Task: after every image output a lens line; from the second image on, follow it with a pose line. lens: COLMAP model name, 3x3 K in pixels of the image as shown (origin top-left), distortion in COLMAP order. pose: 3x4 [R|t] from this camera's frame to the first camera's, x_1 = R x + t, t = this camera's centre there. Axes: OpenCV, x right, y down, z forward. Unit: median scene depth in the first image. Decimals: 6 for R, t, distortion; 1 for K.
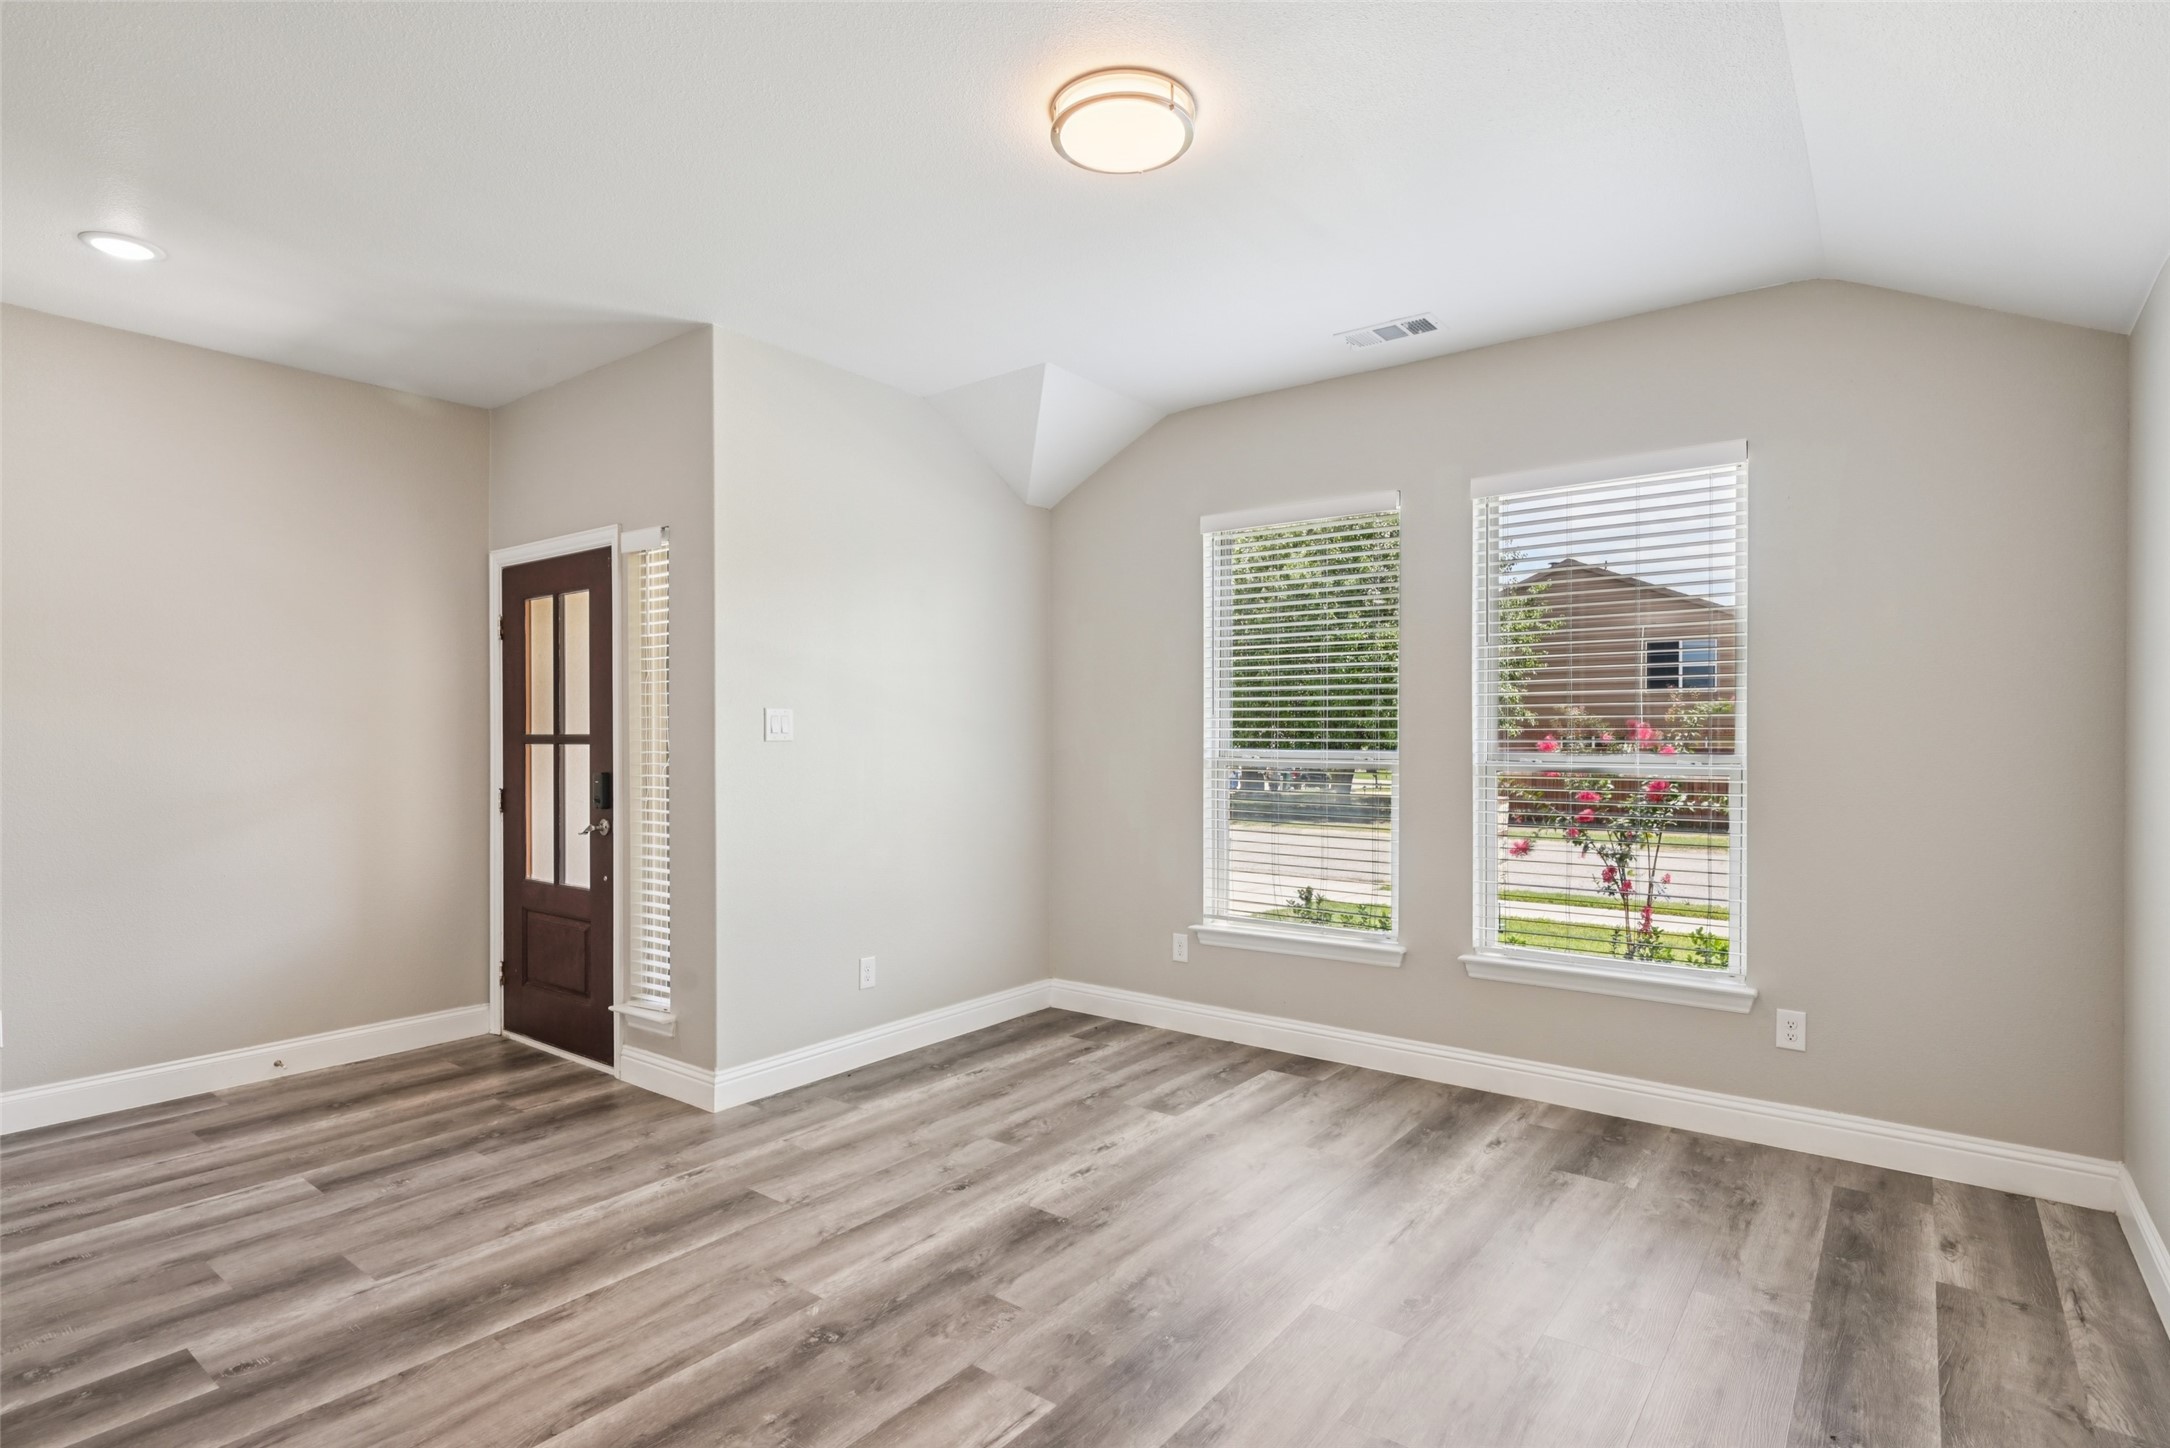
lens RADIAL K [[1093.8, 0, 1089.2], [0, 1093.8, 737.0], [0, 0, 1]] dist [0.004299, 0.000365]
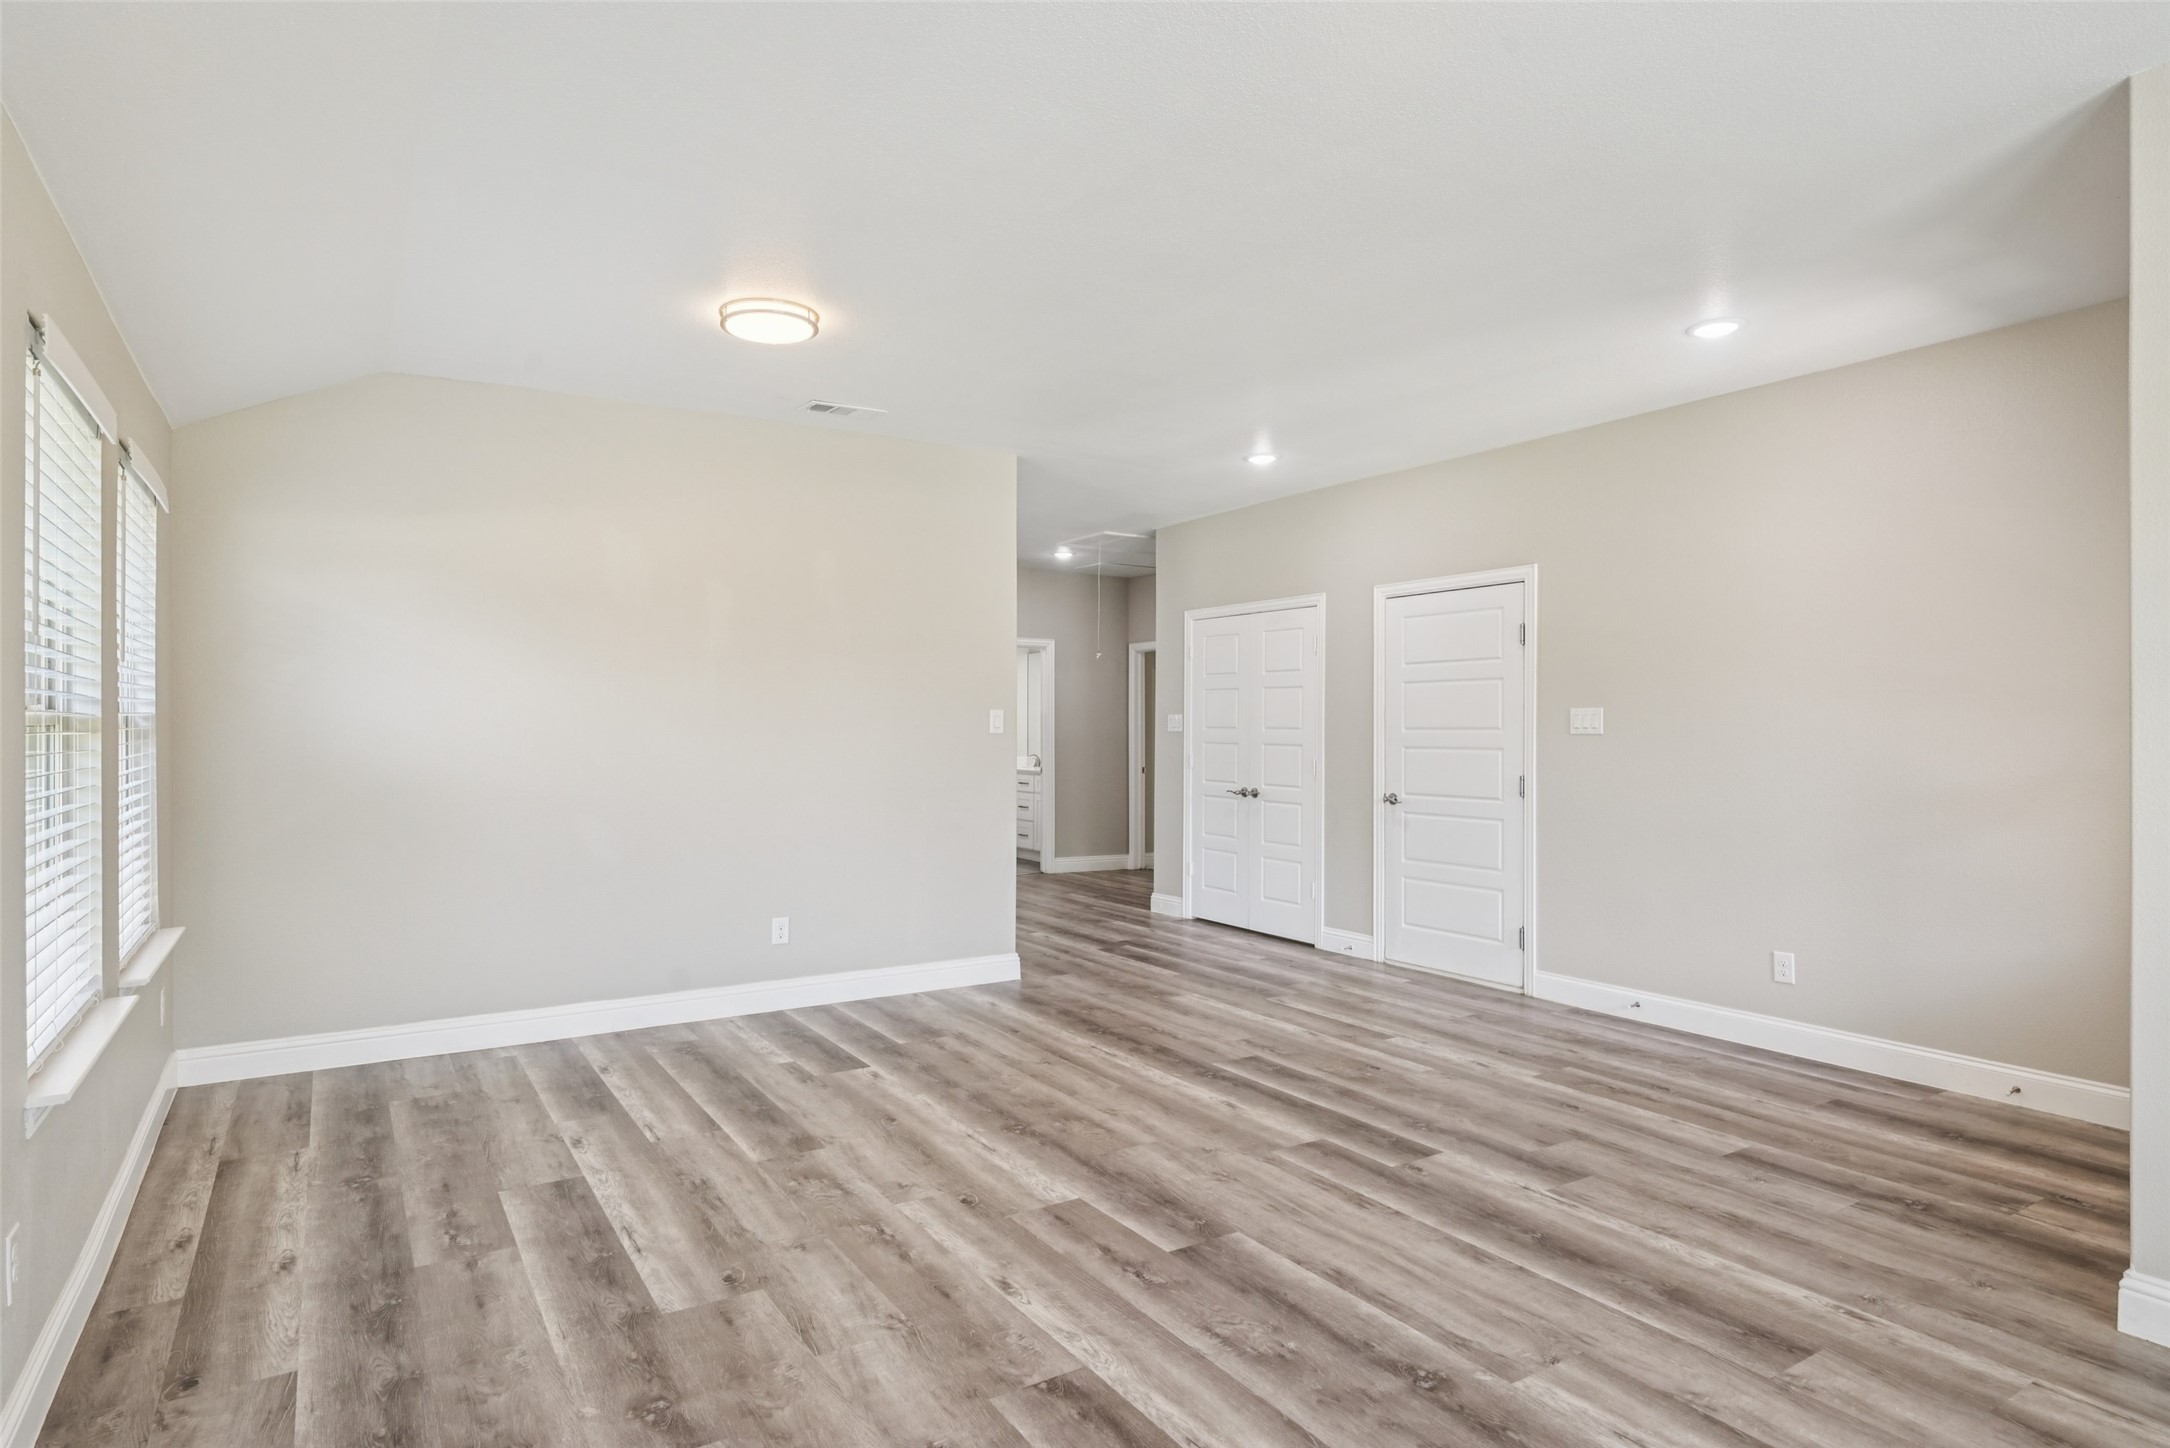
lens RADIAL K [[1197.4, 0, 1085.0], [0, 1197.4, 724.0], [0, 0, 1]] dist [0.001616, 0.000176]
pose [[-0.346434, -0.002179, -0.938072, 0.557329], [-0.001593, 0.999997, -0.001735, -0.005076], [0.938073, 0.000893, -0.346436, 0.737249]]
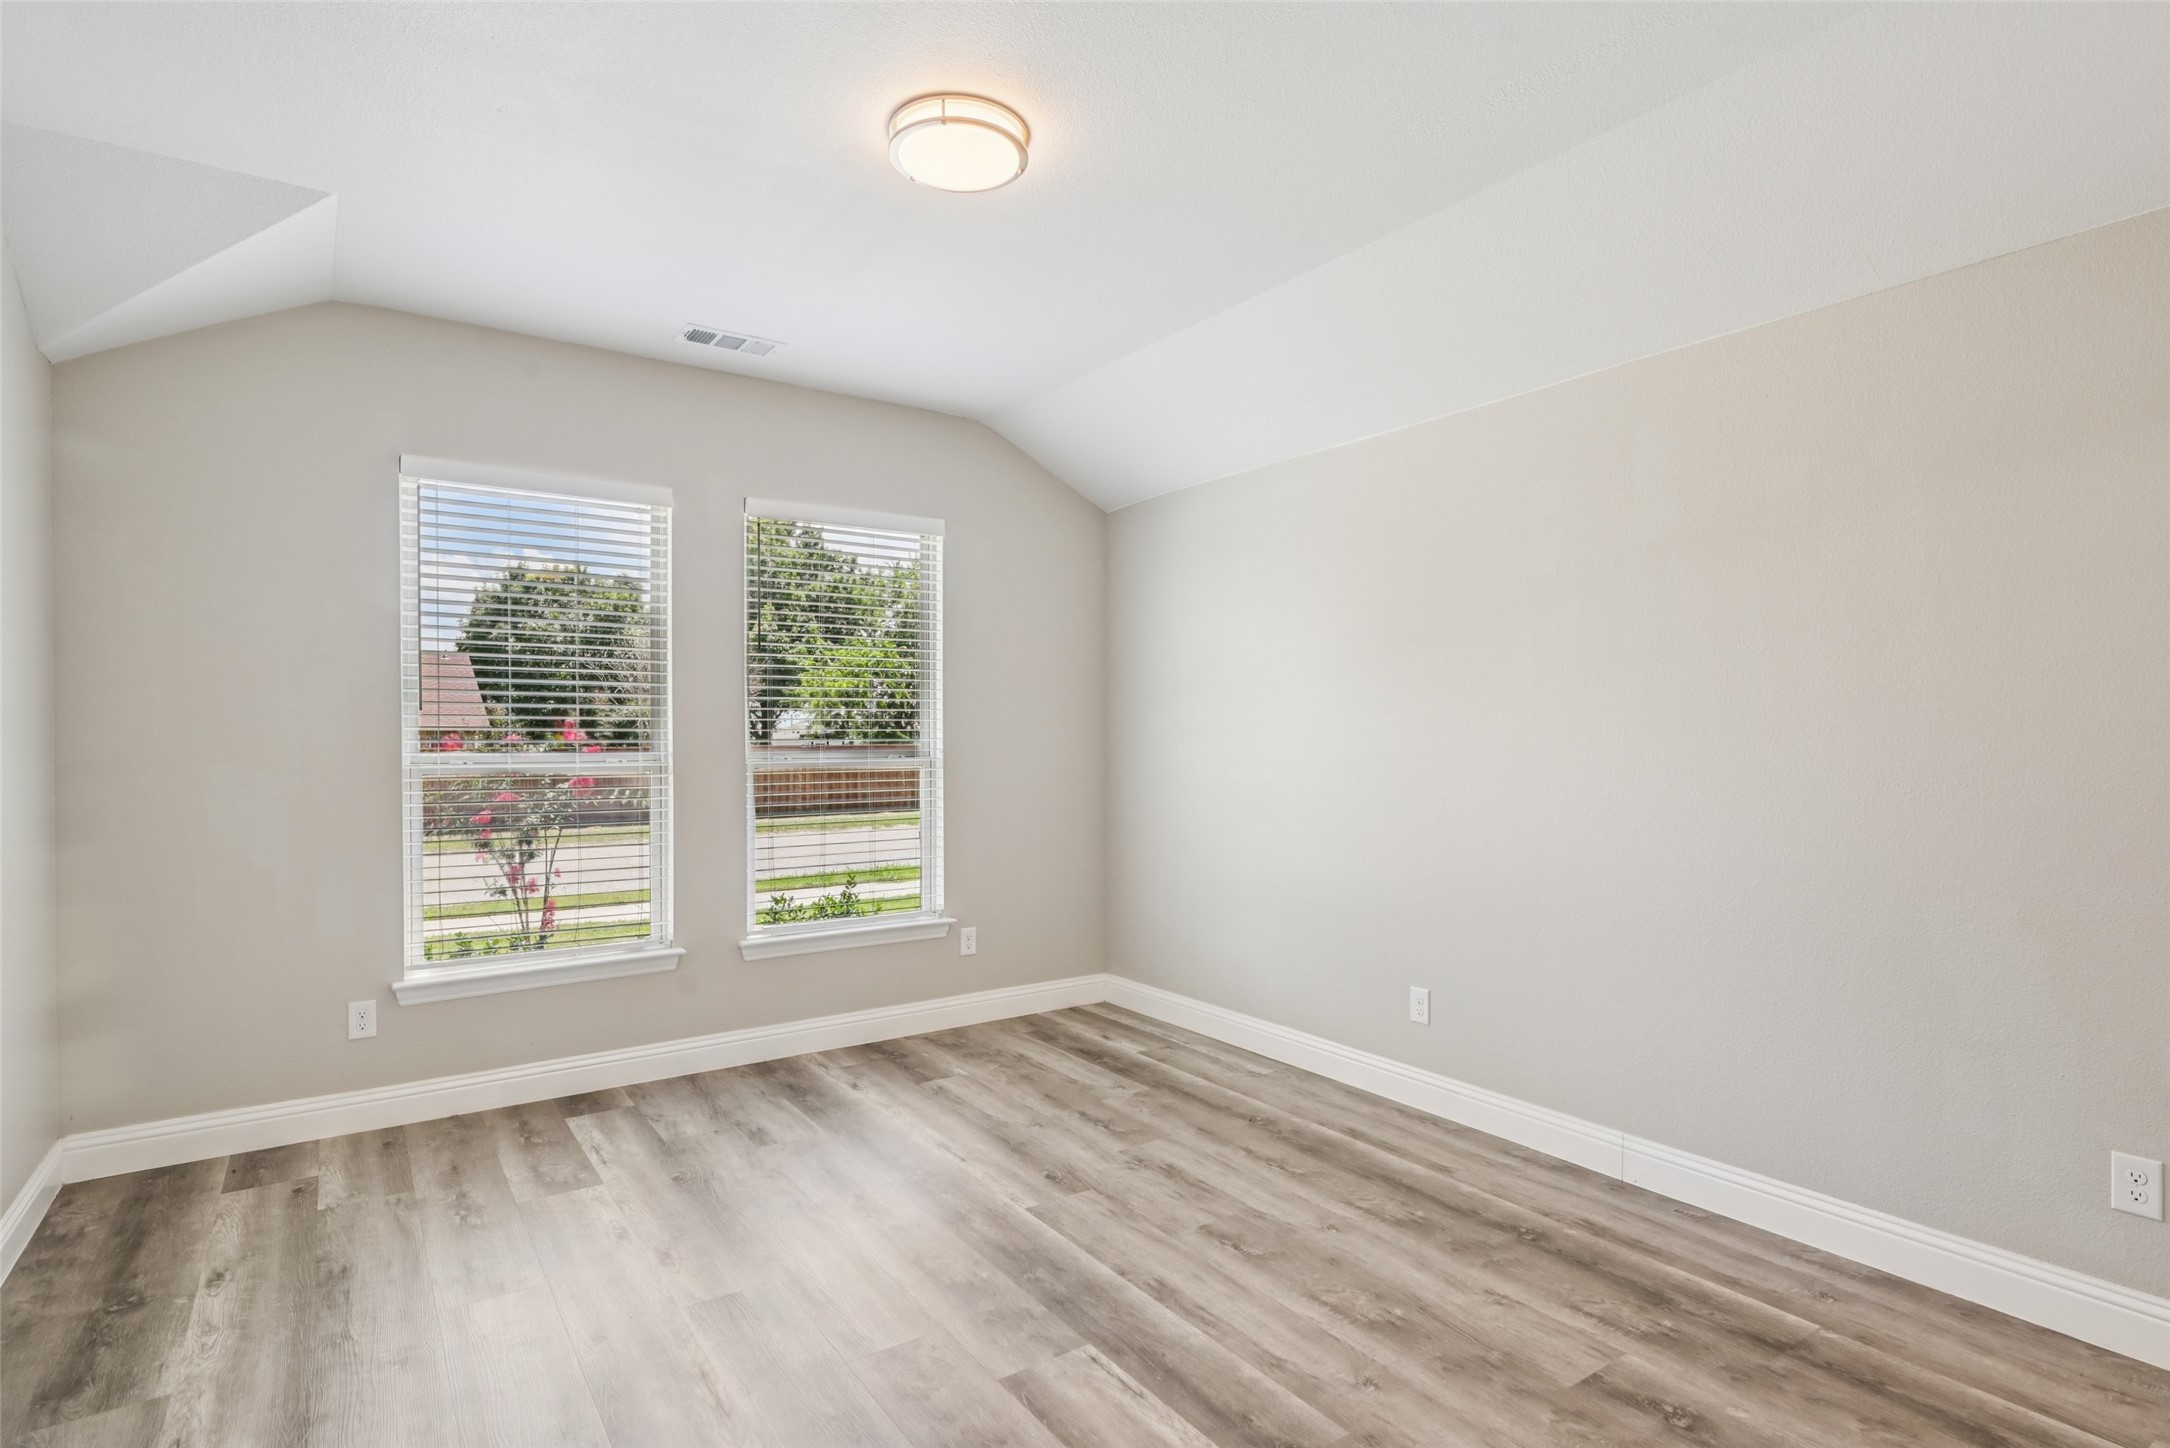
lens RADIAL K [[1093.8, 0, 1089.2], [0, 1093.8, 737.0], [0, 0, 1]] dist [0.004299, 0.000365]
pose [[0.307217, -0.003132, 0.951634, -0.660421], [0.003240, 0.999992, 0.002246, -0.002242], [-0.951634, 0.002393, 0.307225, 0.404857]]
